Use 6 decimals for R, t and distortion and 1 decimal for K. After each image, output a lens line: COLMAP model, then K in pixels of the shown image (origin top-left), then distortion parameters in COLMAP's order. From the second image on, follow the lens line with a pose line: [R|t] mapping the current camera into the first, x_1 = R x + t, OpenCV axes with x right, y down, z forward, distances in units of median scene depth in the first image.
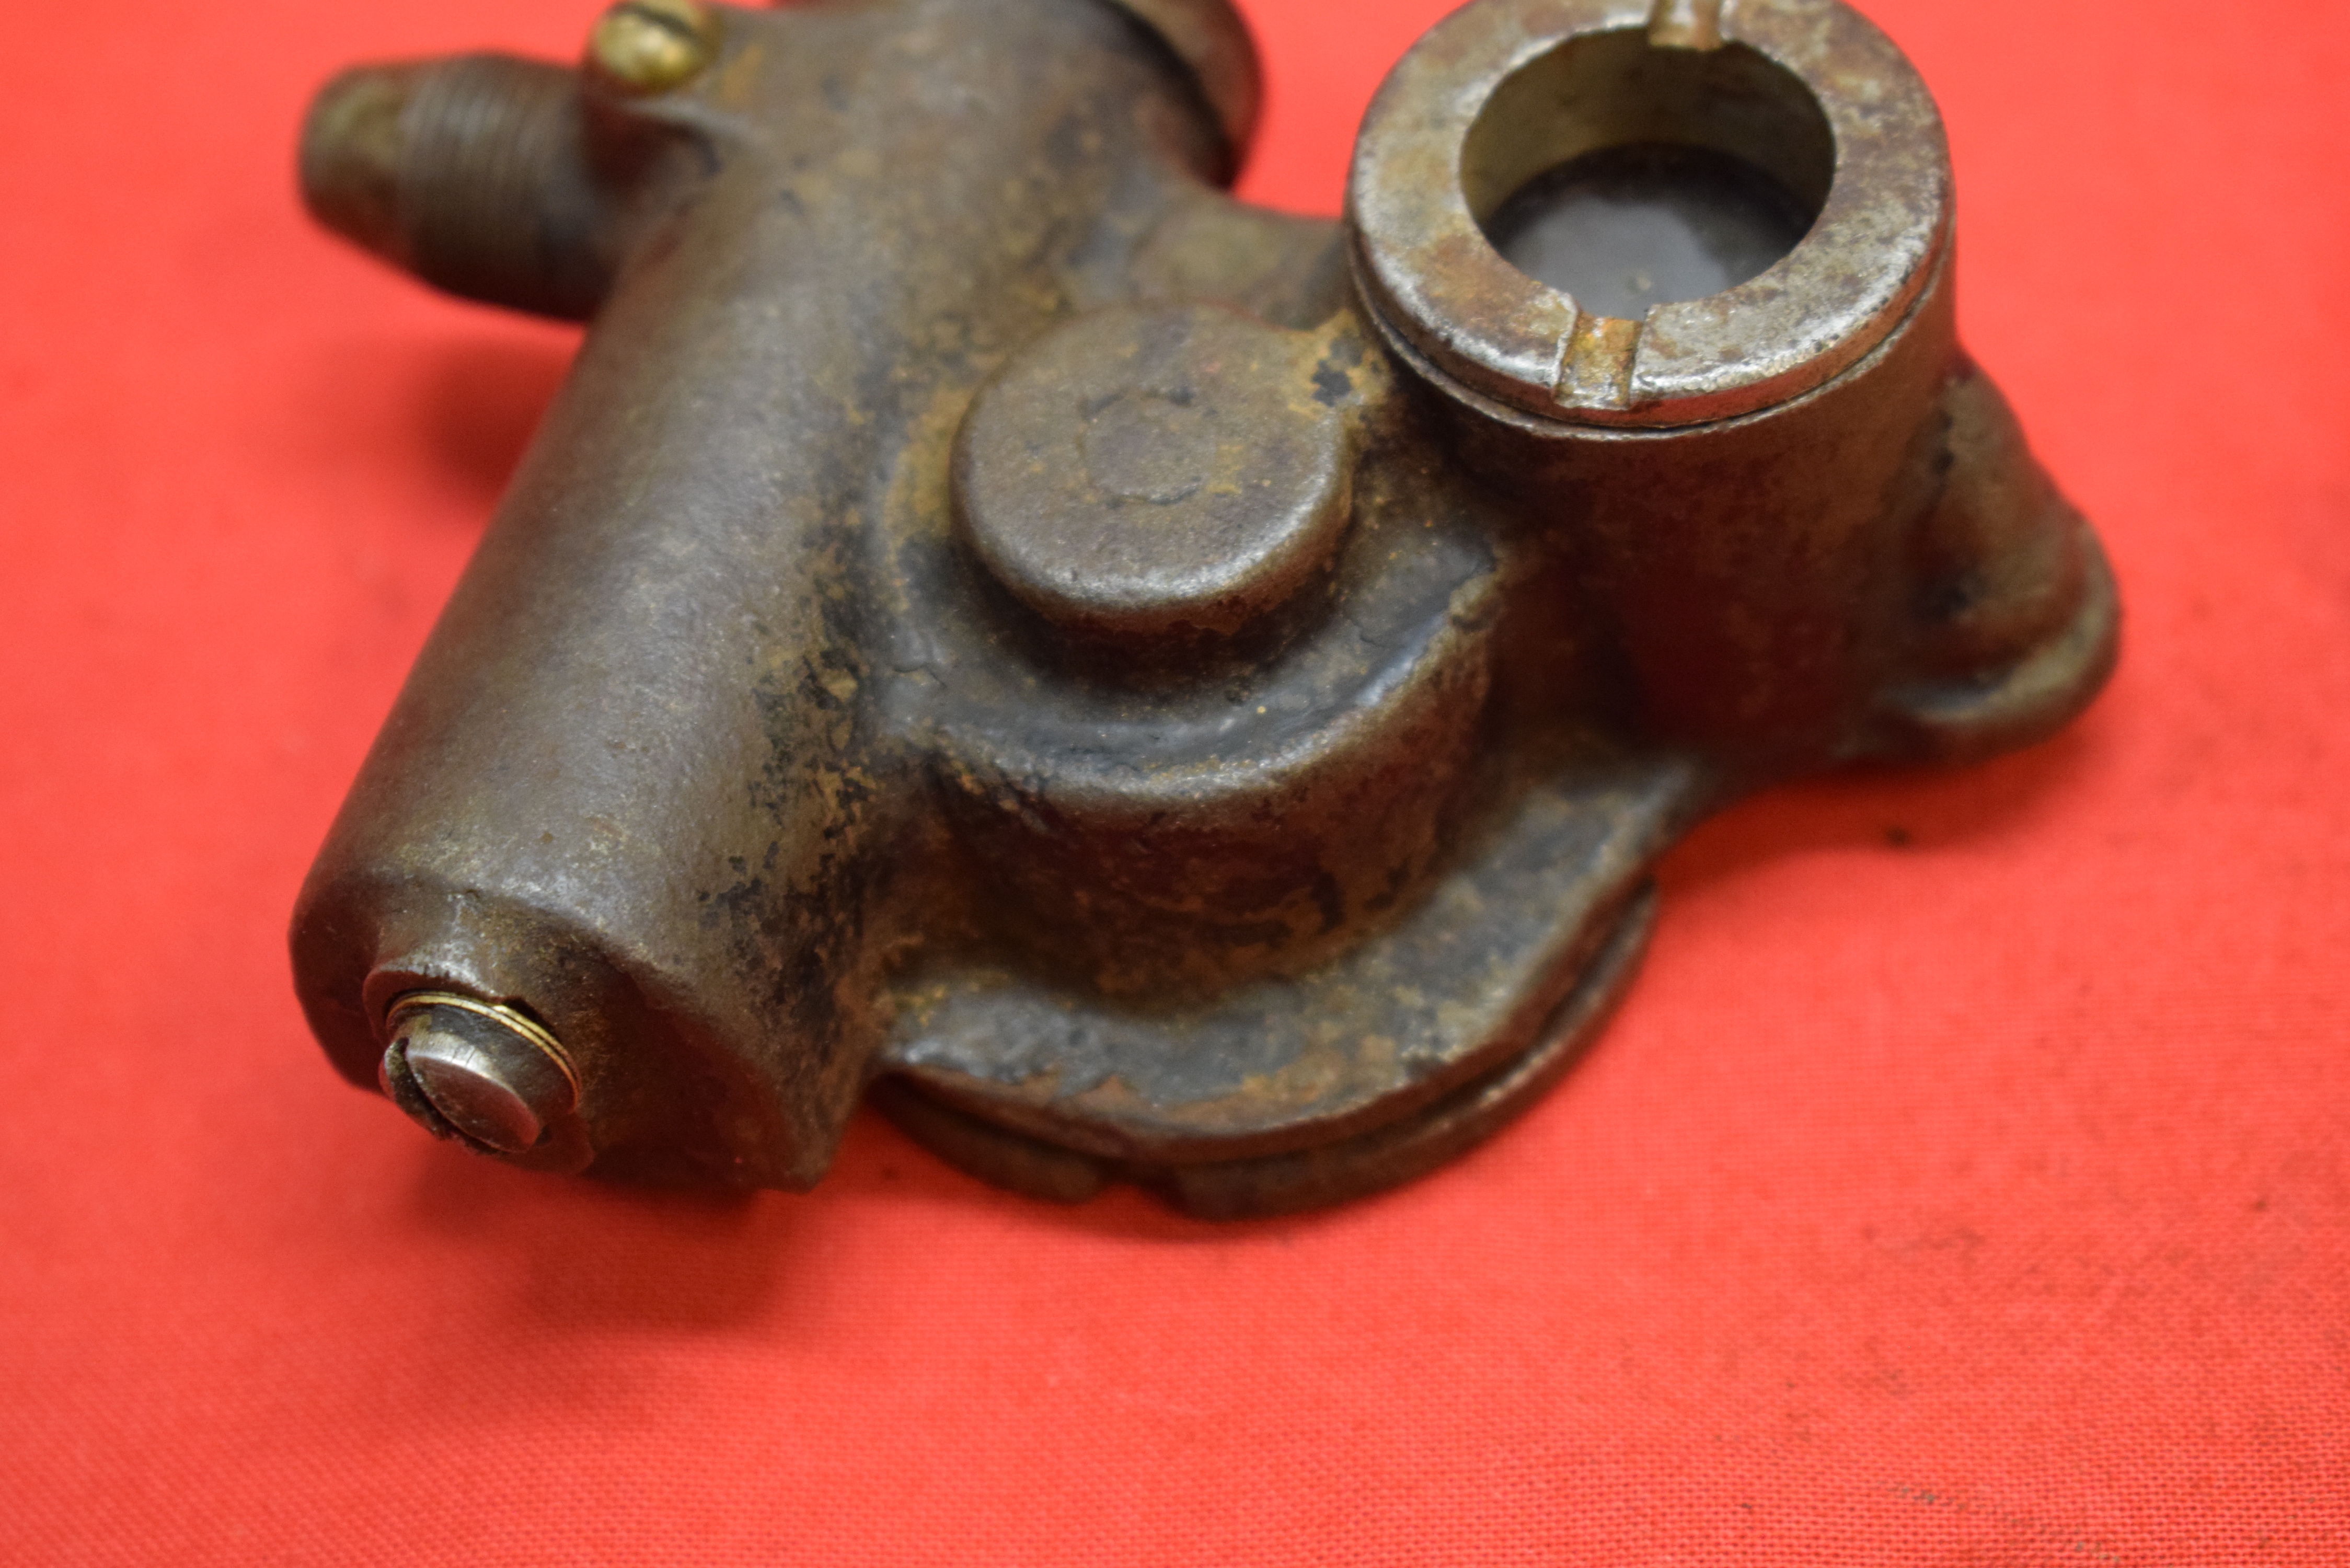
lens RADIAL K [[5294.2, 0, 1175.0], [0, 5294.2, 784.0], [0, 0, 1]] dist [0.044776, 0.006614]
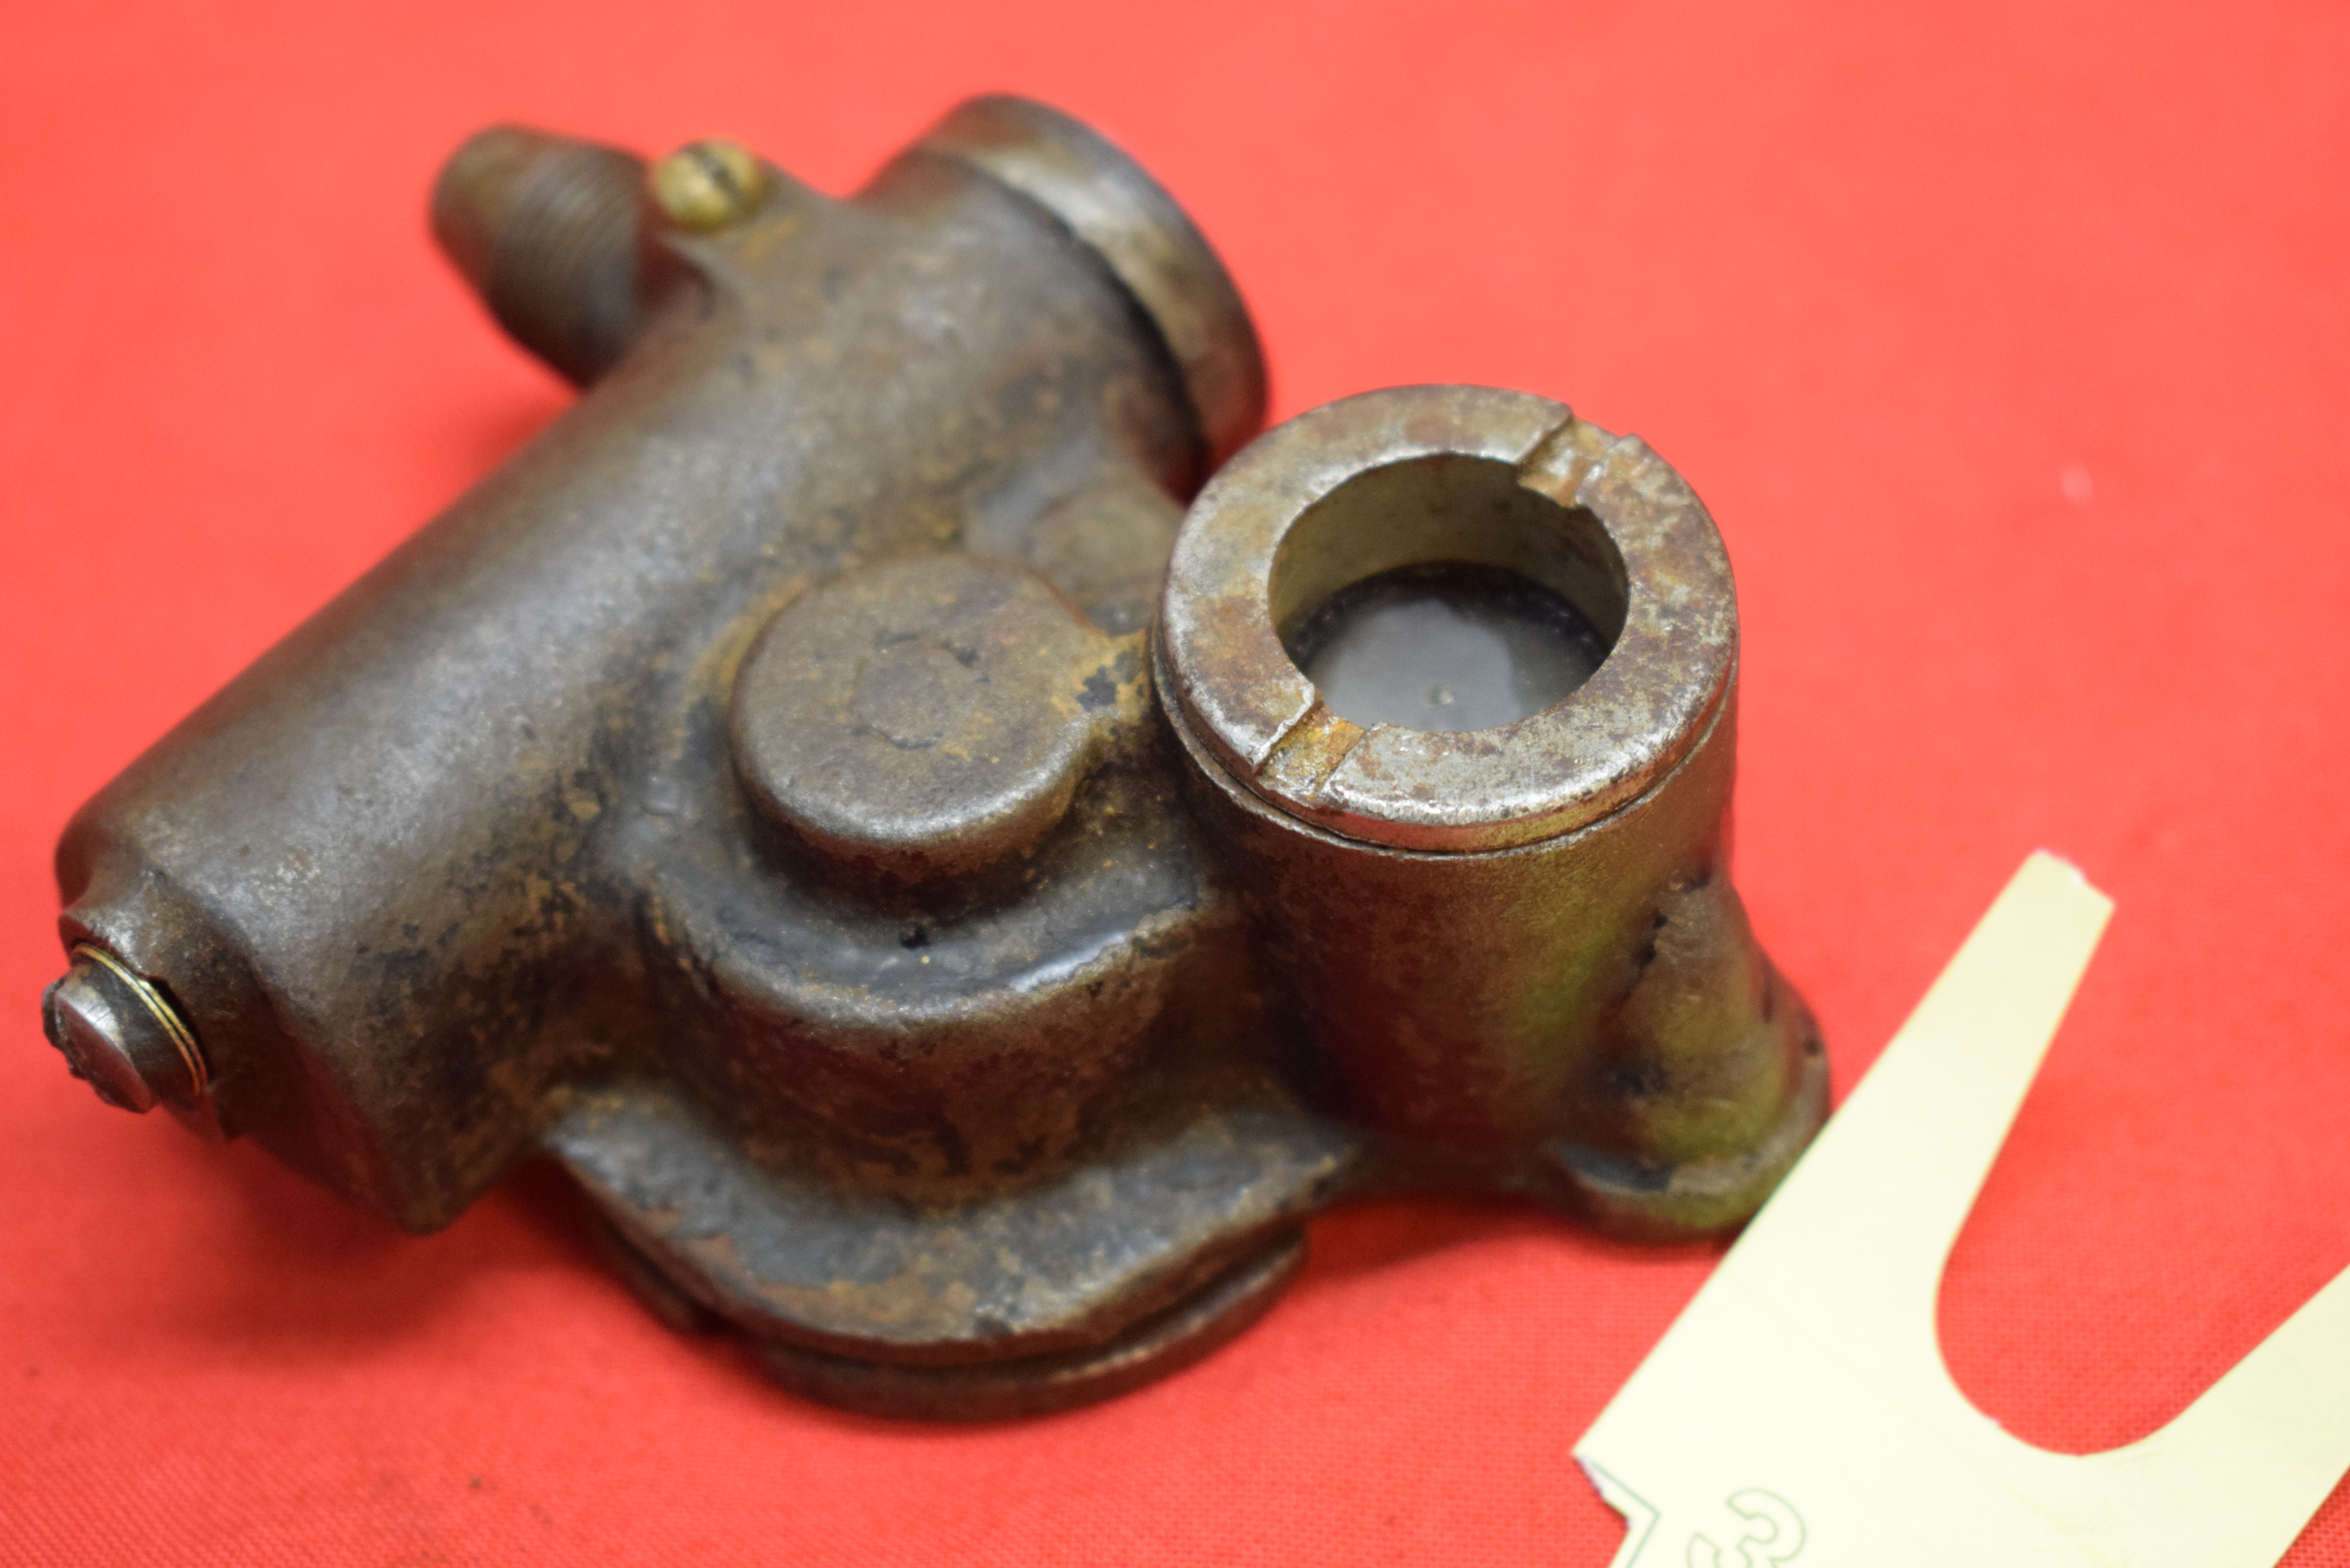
lens RADIAL K [[4648.6, 0, 1175.0], [0, 4648.6, 784.0], [0, 0, 1]] dist [0.013041, 0.028649]
pose [[0.925422, 0.331568, -0.183456, 0.220531], [-0.331948, 0.942835, 0.029552, -0.090847], [0.182767, 0.033550, 0.982584, 0.092557]]
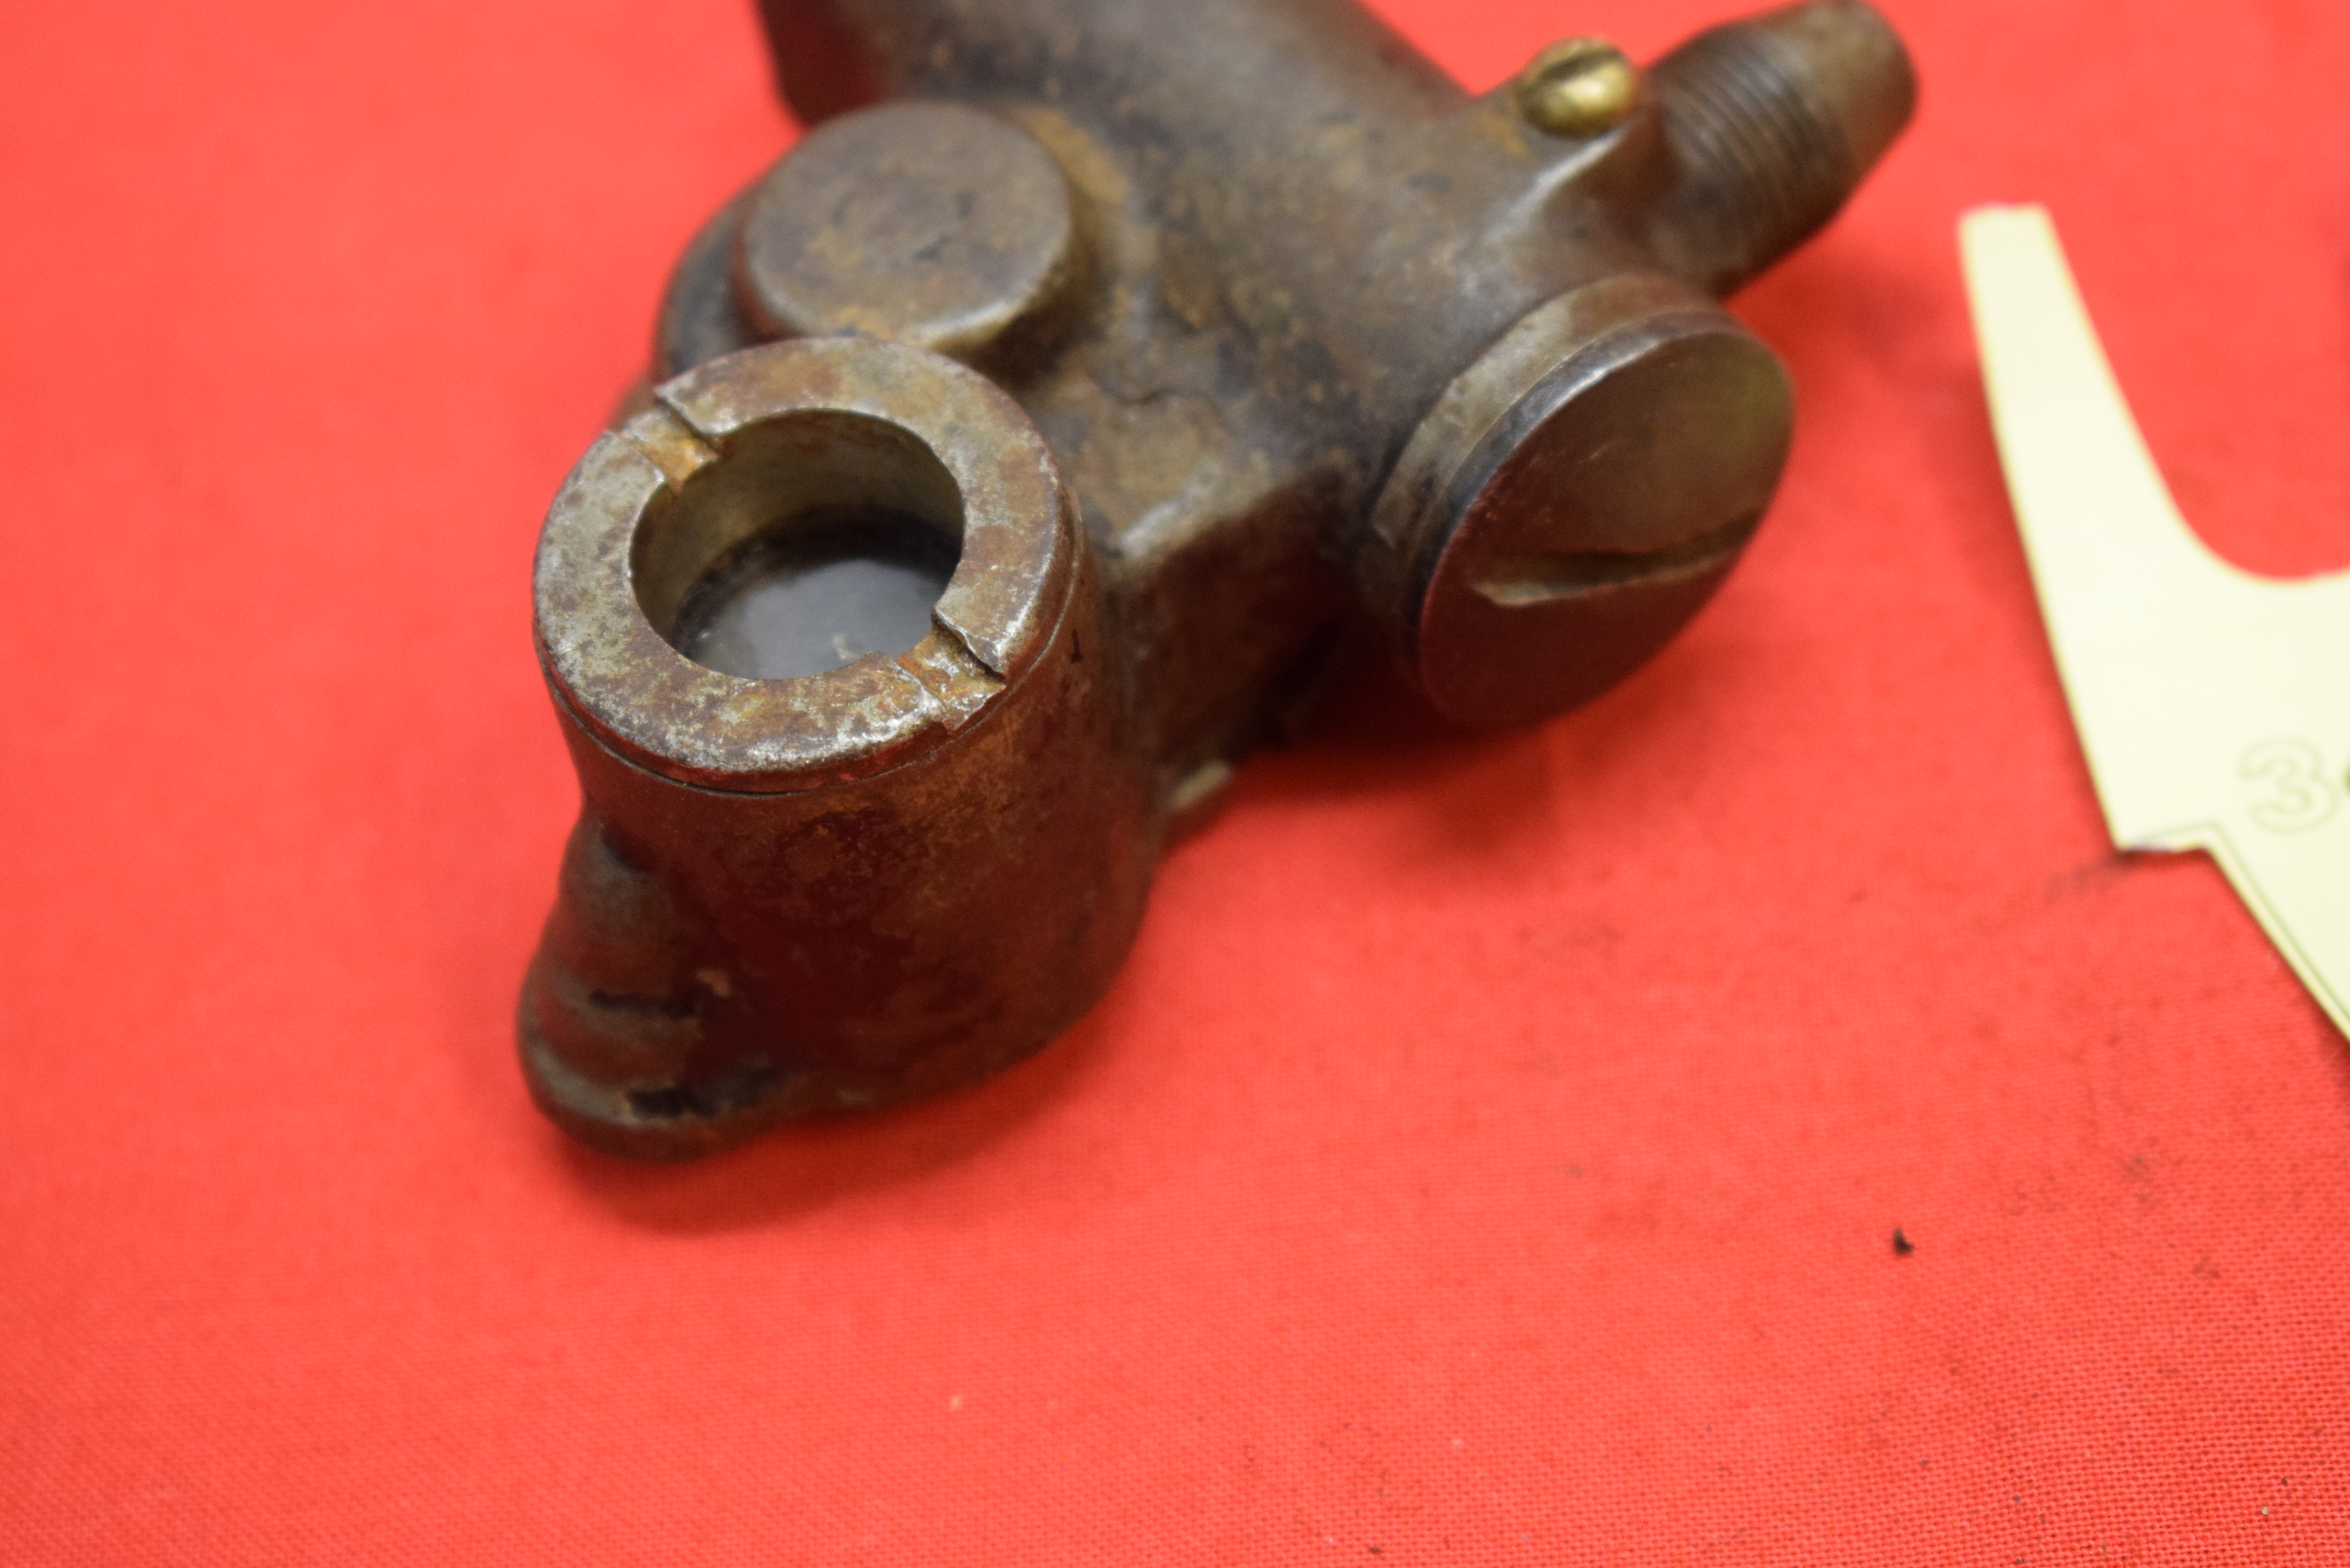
lens RADIAL K [[5459.7, 0, 1175.0], [0, 5459.7, 784.0], [0, 0, 1]] dist [0.045589, -0.015737]
pose [[-0.532572, 0.768050, -0.355621, 0.488743], [-0.565781, -0.010564, 0.824488, -1.095970], [0.629491, 0.640302, 0.440174, 0.585810]]
